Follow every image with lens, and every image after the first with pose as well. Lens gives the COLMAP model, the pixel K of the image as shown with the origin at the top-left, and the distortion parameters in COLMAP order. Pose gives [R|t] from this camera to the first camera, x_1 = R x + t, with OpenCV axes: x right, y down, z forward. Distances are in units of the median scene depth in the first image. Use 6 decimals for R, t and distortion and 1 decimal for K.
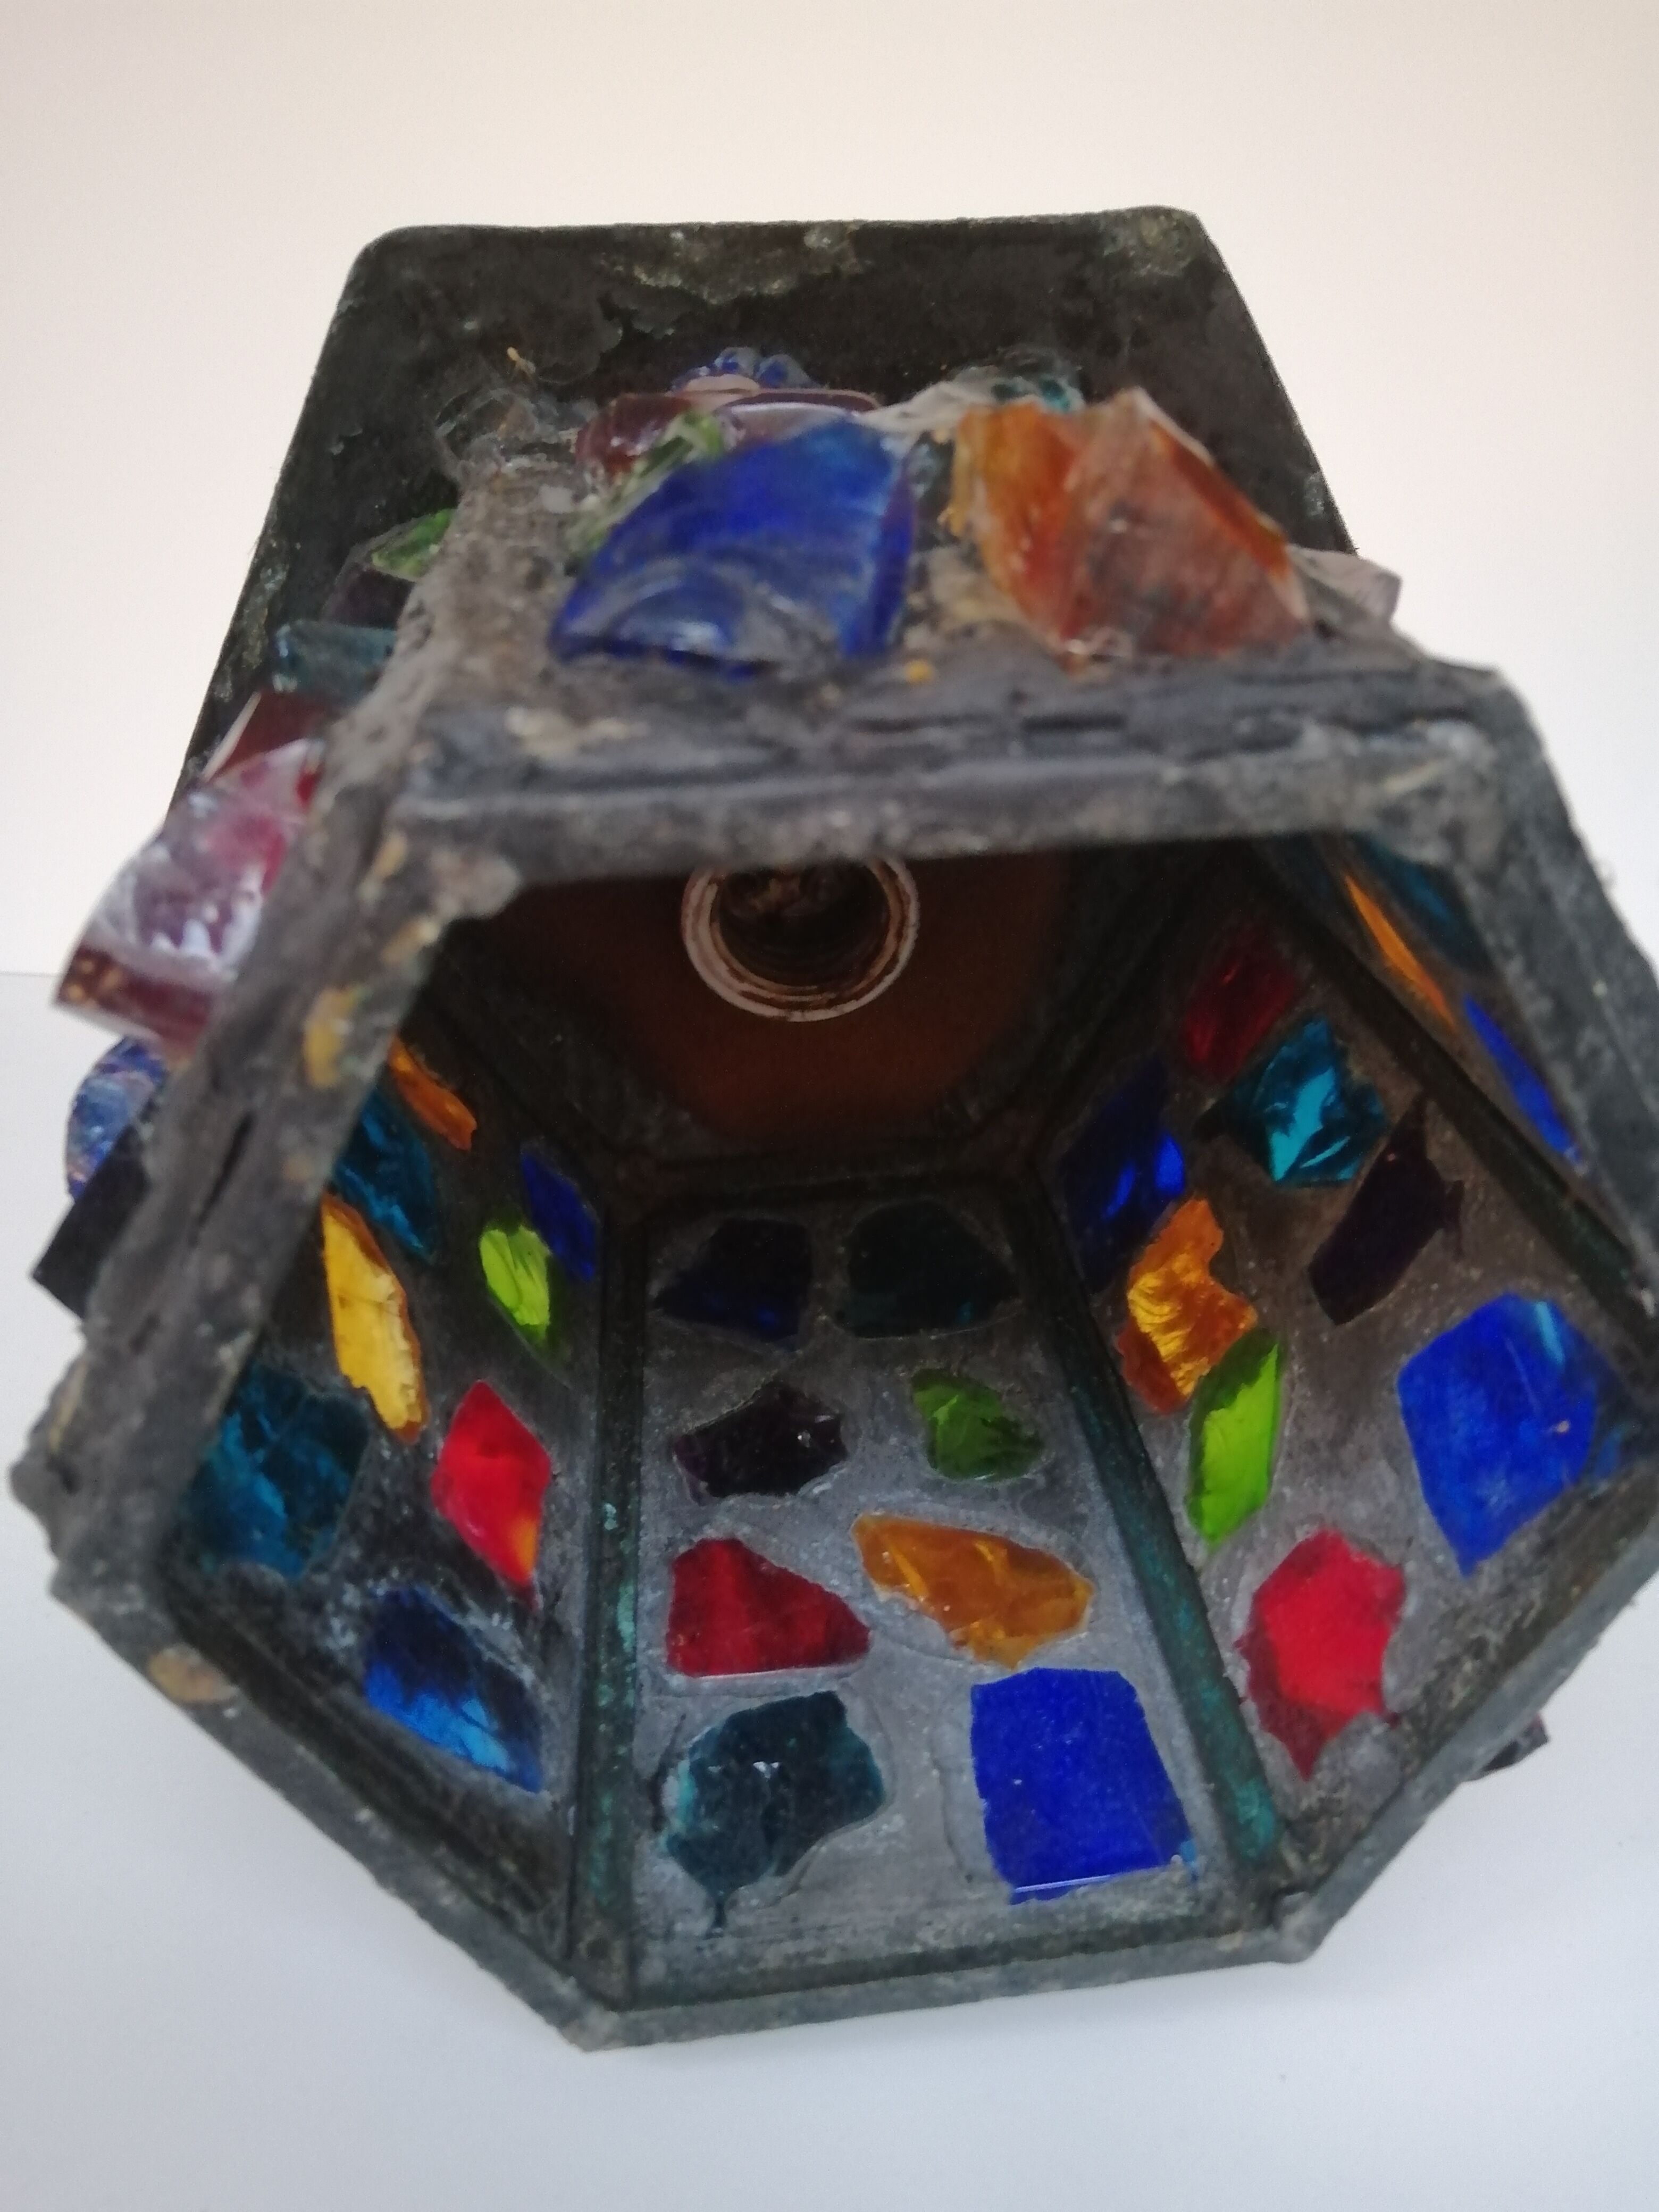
lens RADIAL K [[1782.6, 0, 820.3], [0, 1782.6, 1108.1], [0, 0, 1]] dist [0.159551, -0.388656]
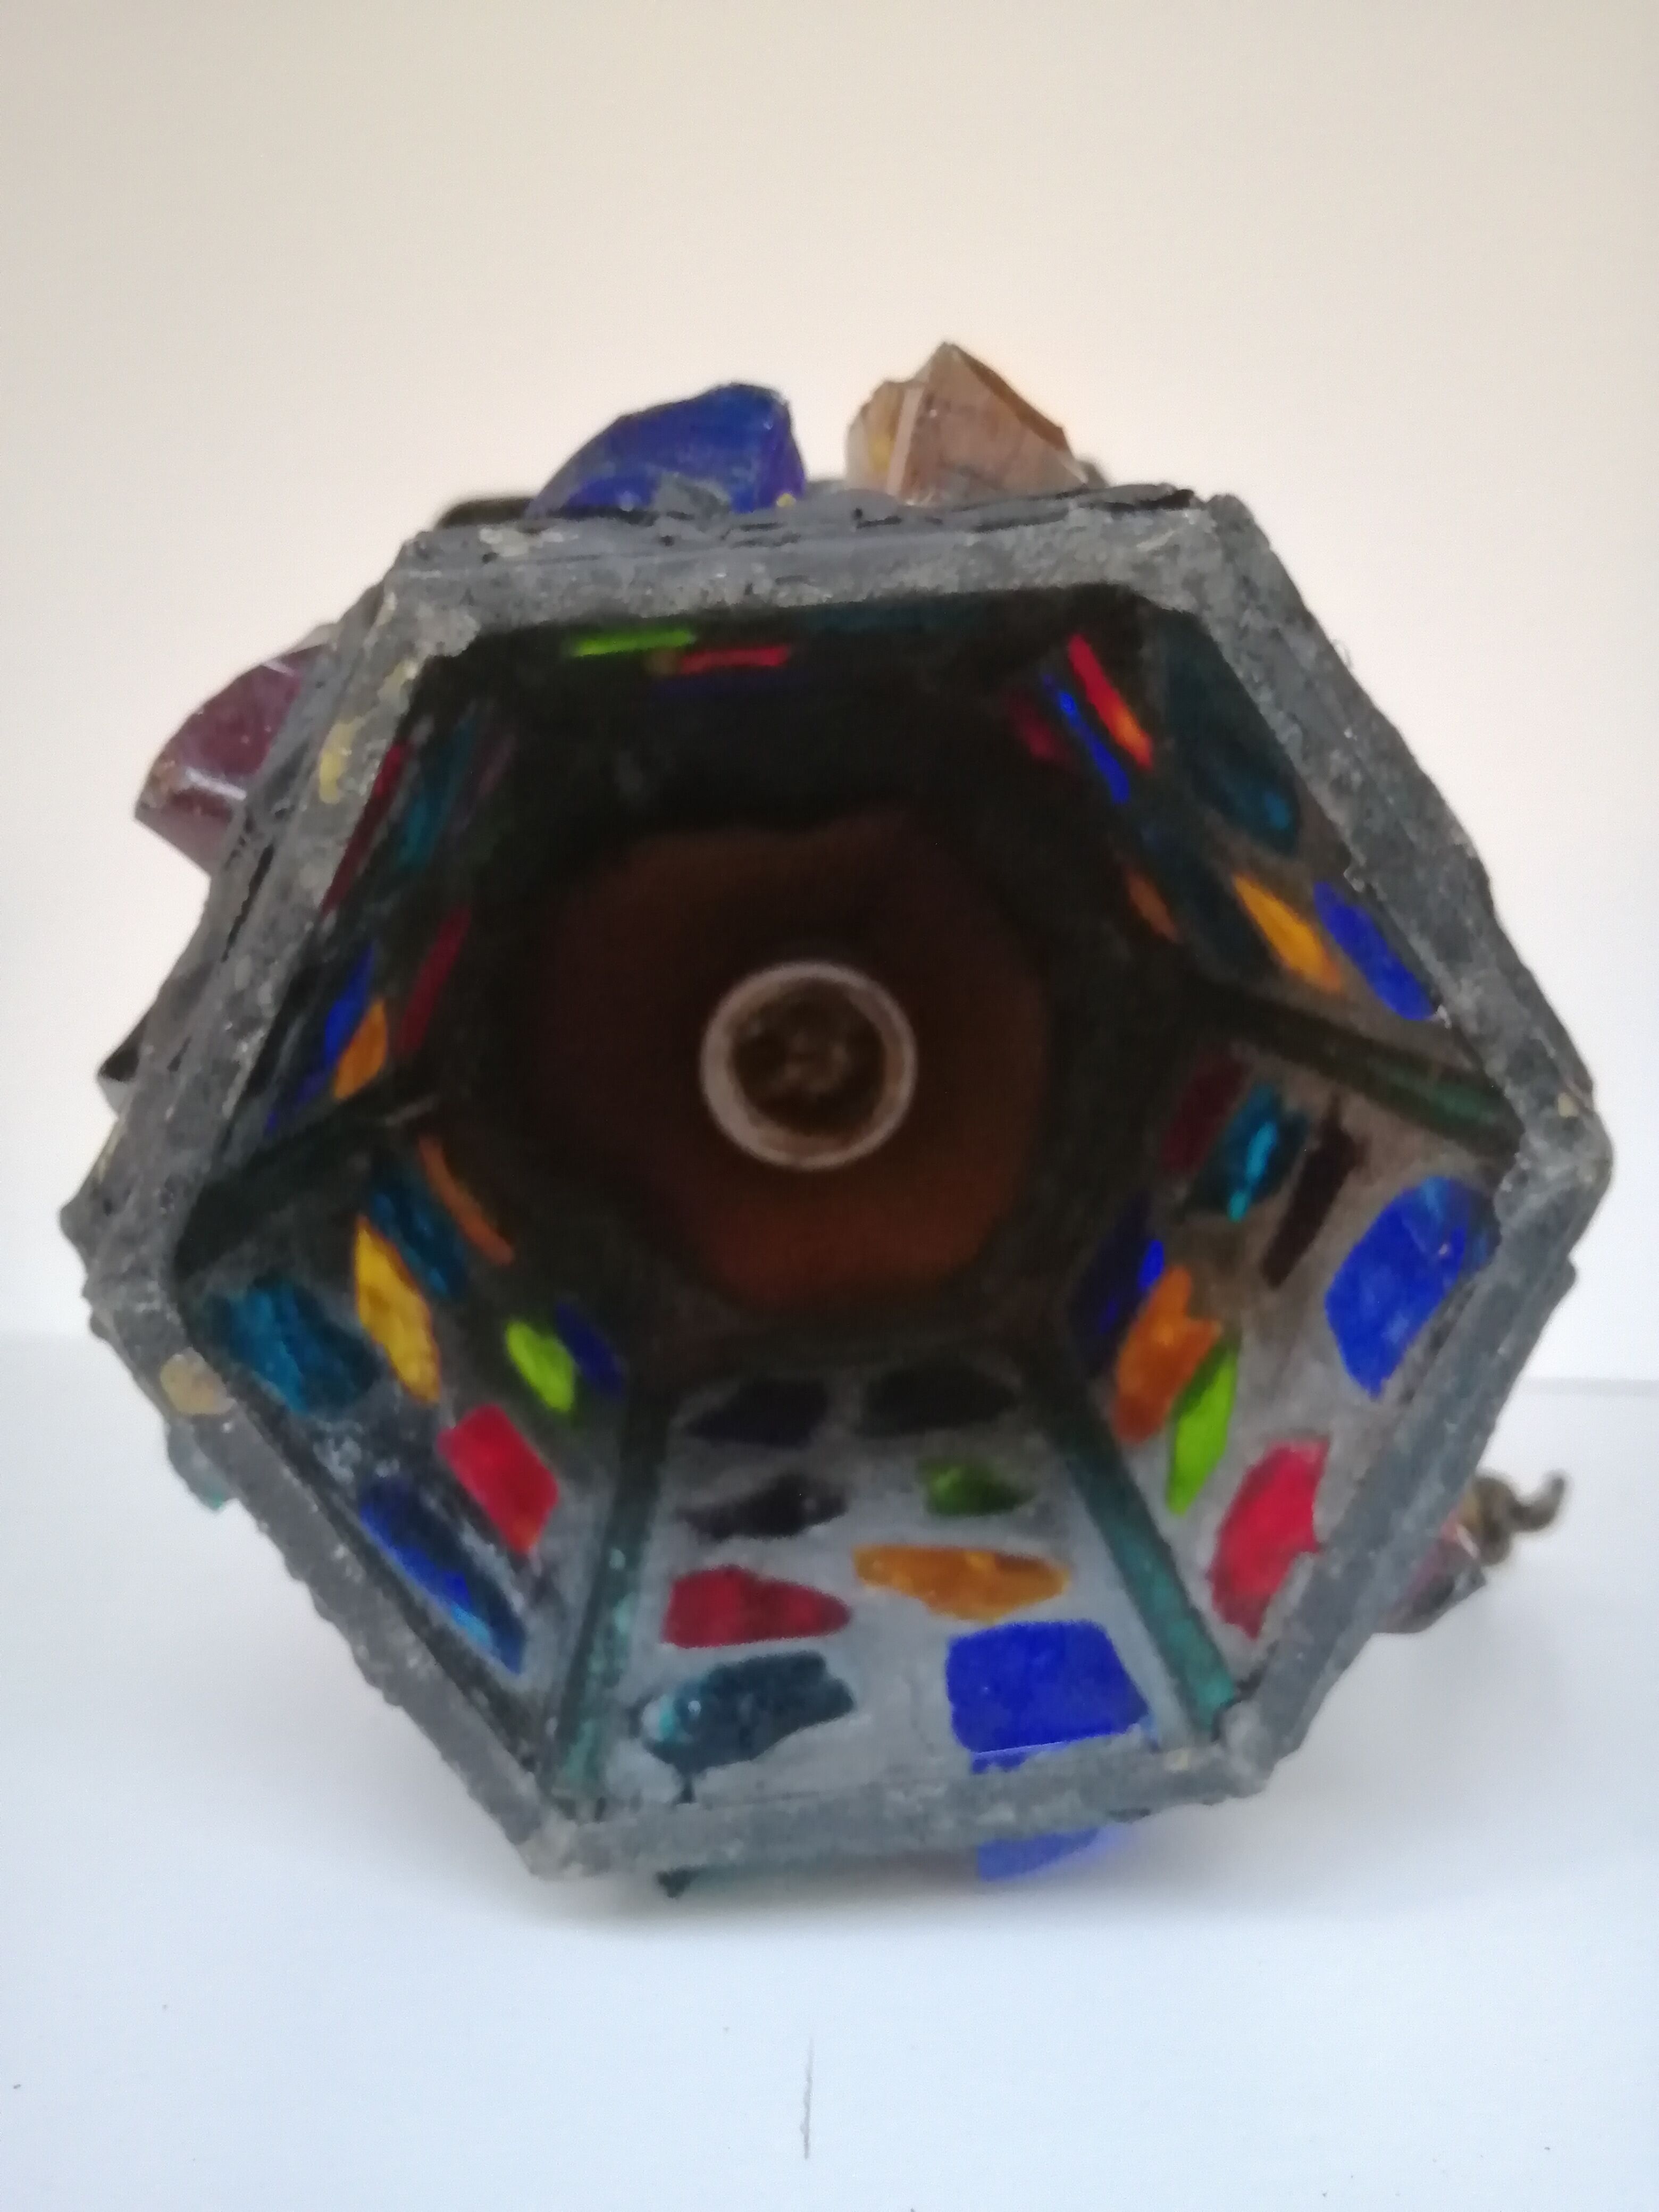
lens RADIAL K [[1828.1, 0, 817.0], [0, 1828.1, 1102.8], [0, 0, 1]] dist [0.040693, -0.000270]
pose [[0.997129, -0.037427, -0.065825, 0.093094], [0.014466, 0.947449, -0.319578, 0.380511], [0.074327, 0.317708, 0.945271, -0.092145]]
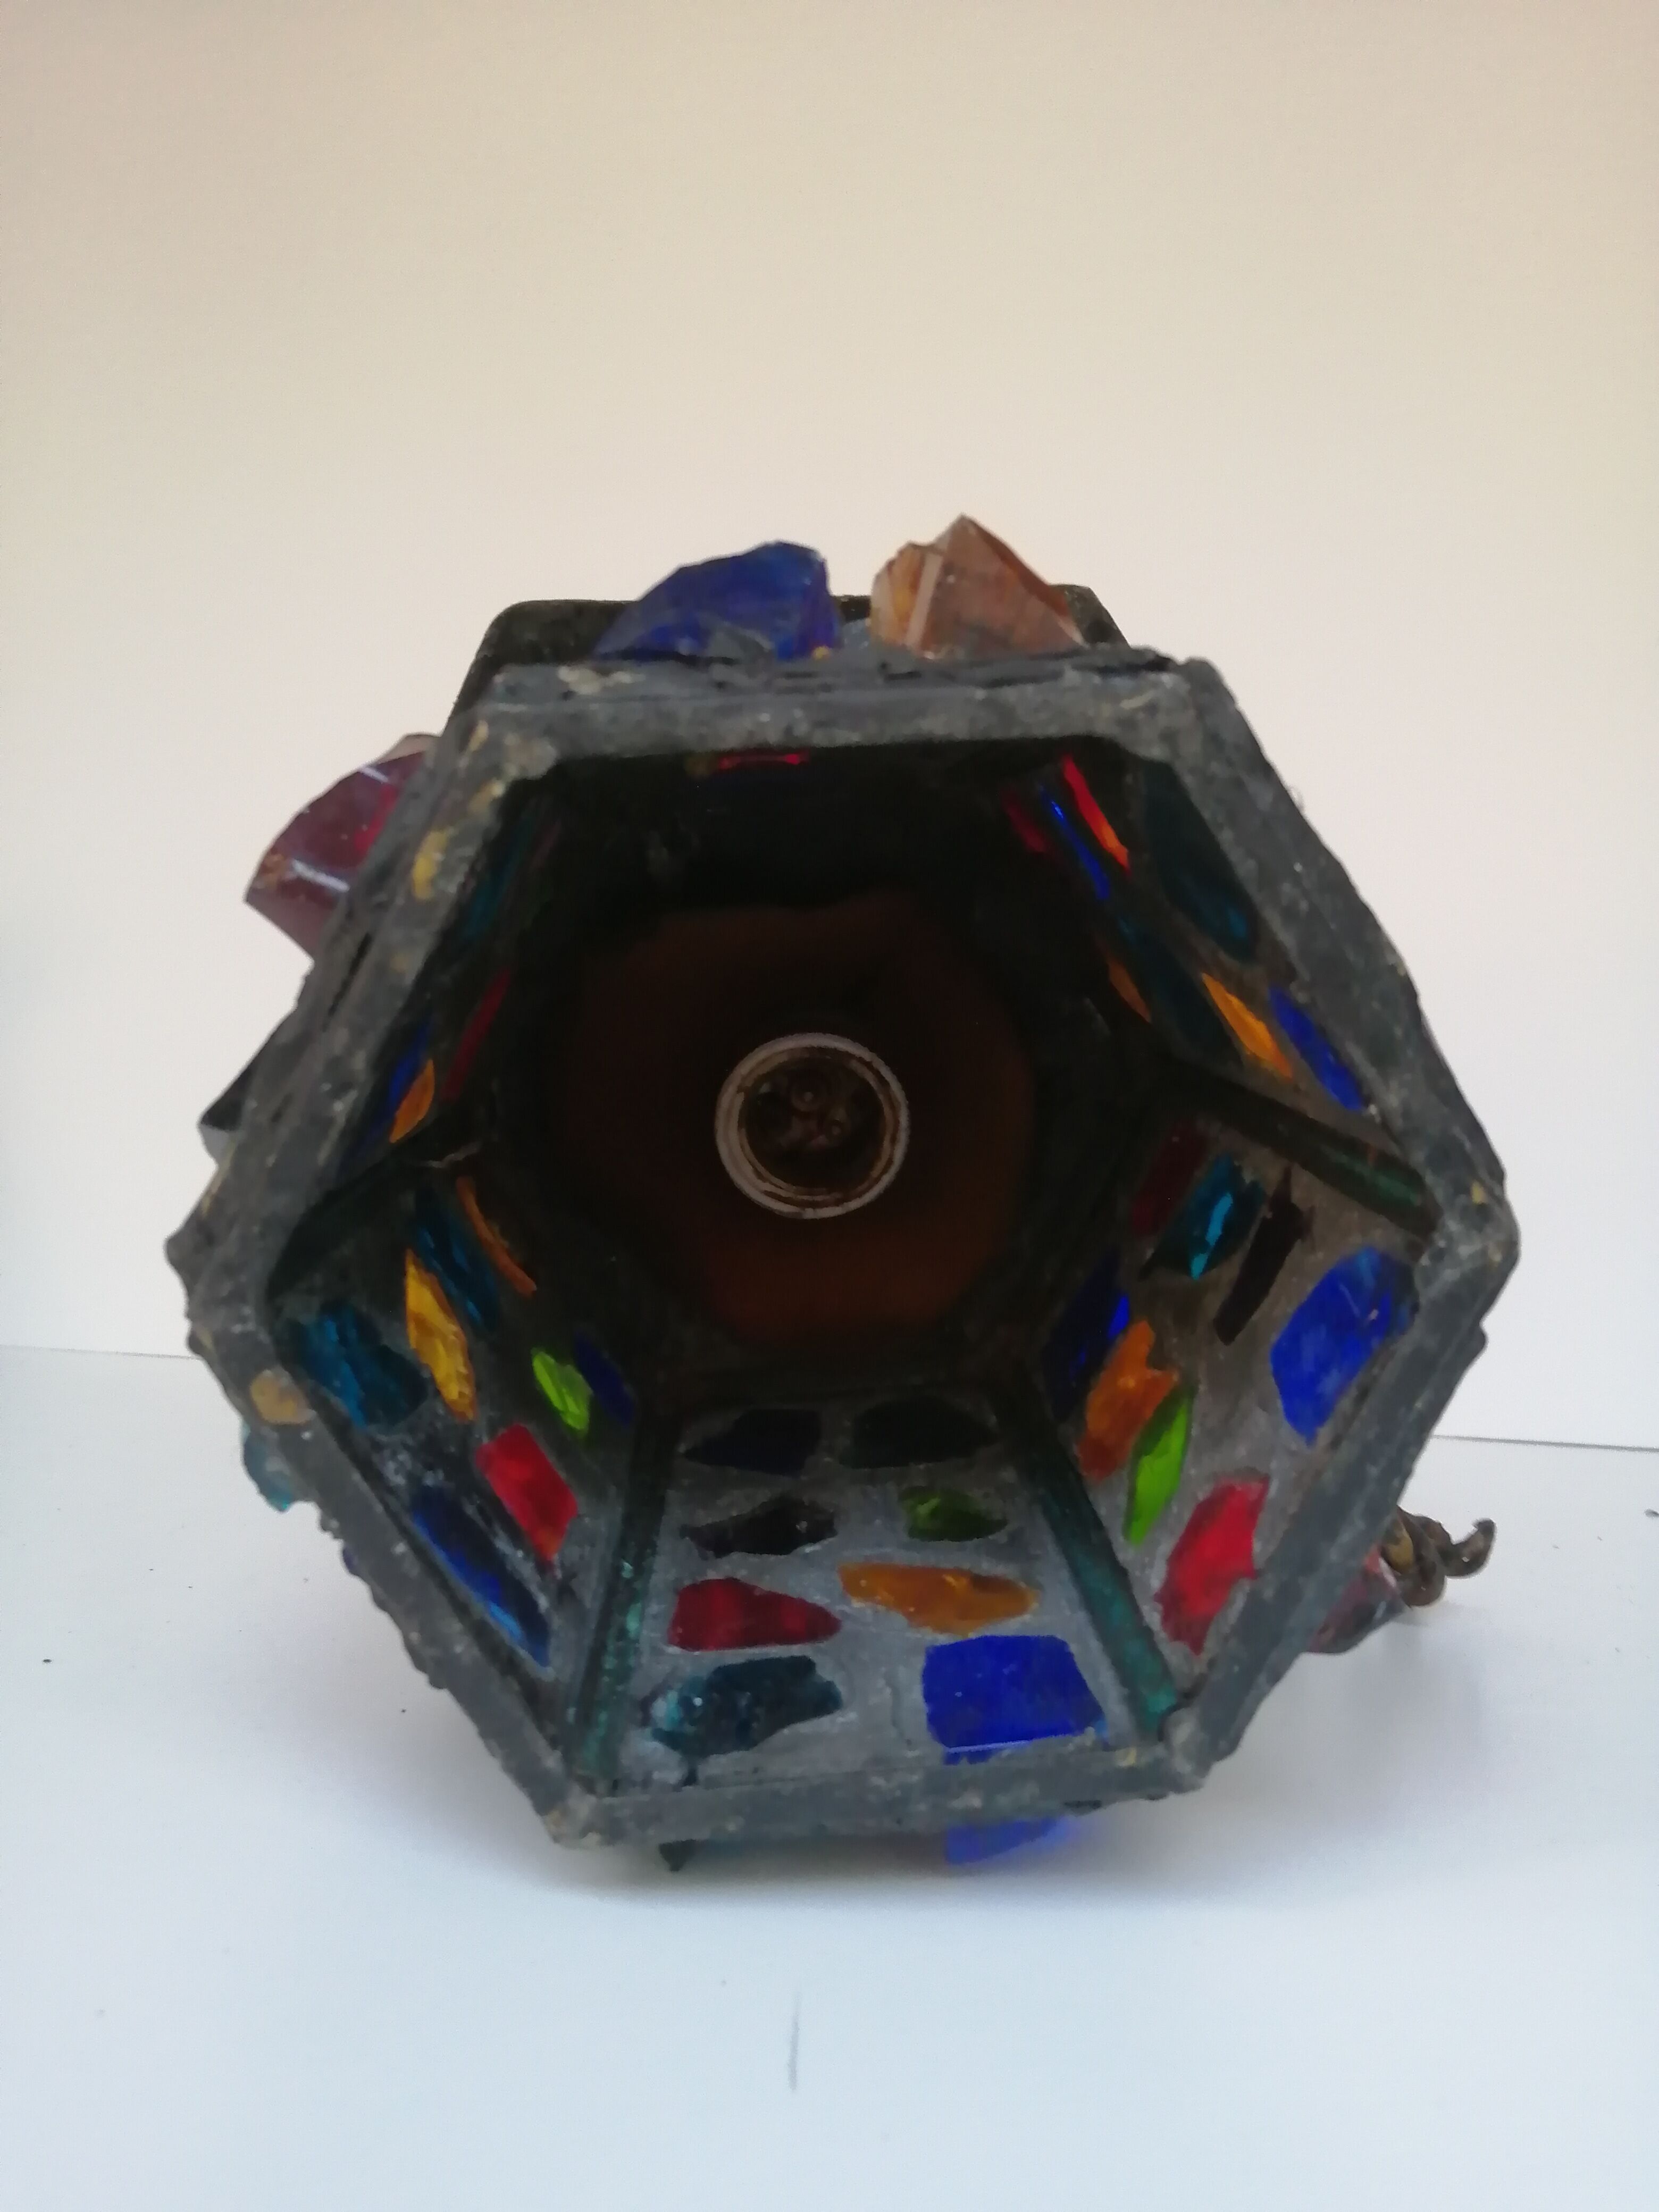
lens RADIAL K [[1782.6, 0, 820.3], [0, 1782.6, 1108.1], [0, 0, 1]] dist [0.159551, -0.388656]
pose [[0.998456, -0.004858, -0.055333, 0.085051], [-0.014164, 0.940967, -0.338202, 0.403765], [0.053710, 0.338463, 0.939445, -0.204793]]
